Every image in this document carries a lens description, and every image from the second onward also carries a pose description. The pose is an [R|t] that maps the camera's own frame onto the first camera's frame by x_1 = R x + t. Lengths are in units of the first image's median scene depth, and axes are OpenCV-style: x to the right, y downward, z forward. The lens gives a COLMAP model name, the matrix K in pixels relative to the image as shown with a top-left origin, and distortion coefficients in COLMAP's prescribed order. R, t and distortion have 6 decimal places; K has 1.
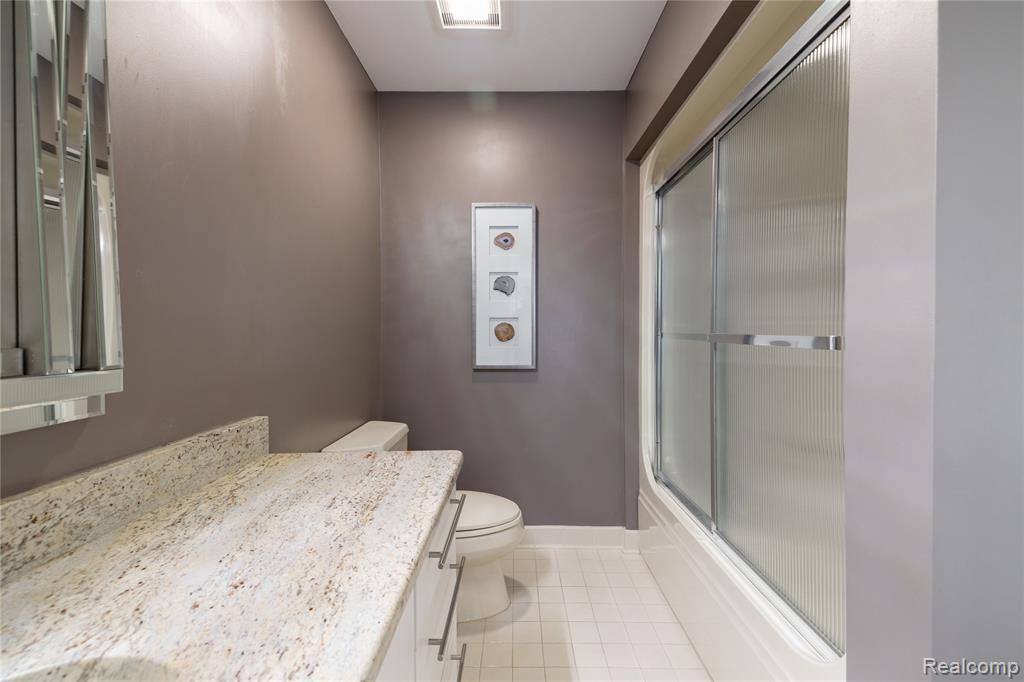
lens RADIAL K [[428.4, 0, 514.6], [0, 428.4, 338.3], [0, 0, 1]] dist [0.056398, -0.021877]
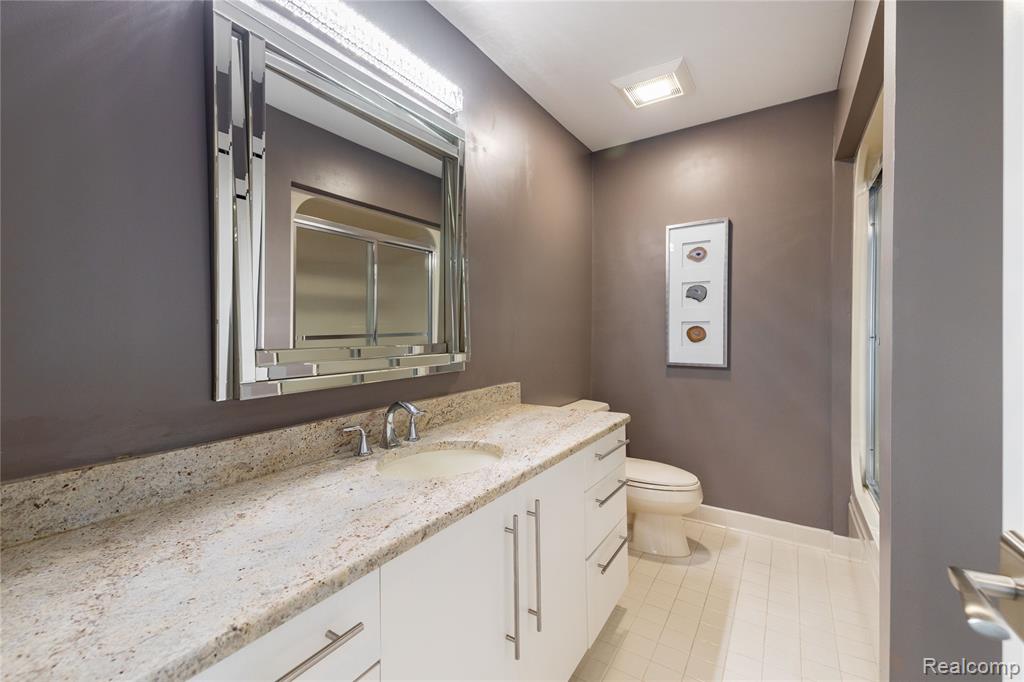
lens RADIAL K [[423.8, 0, 498.9], [0, 423.8, 337.2], [0, 0, 1]] dist [-0.000320, -0.000001]
pose [[0.849741, 0.004369, -0.527181, 0.127909], [-0.004949, 0.999988, 0.000310, -0.004241], [0.527176, 0.002346, 0.849753, -0.243067]]
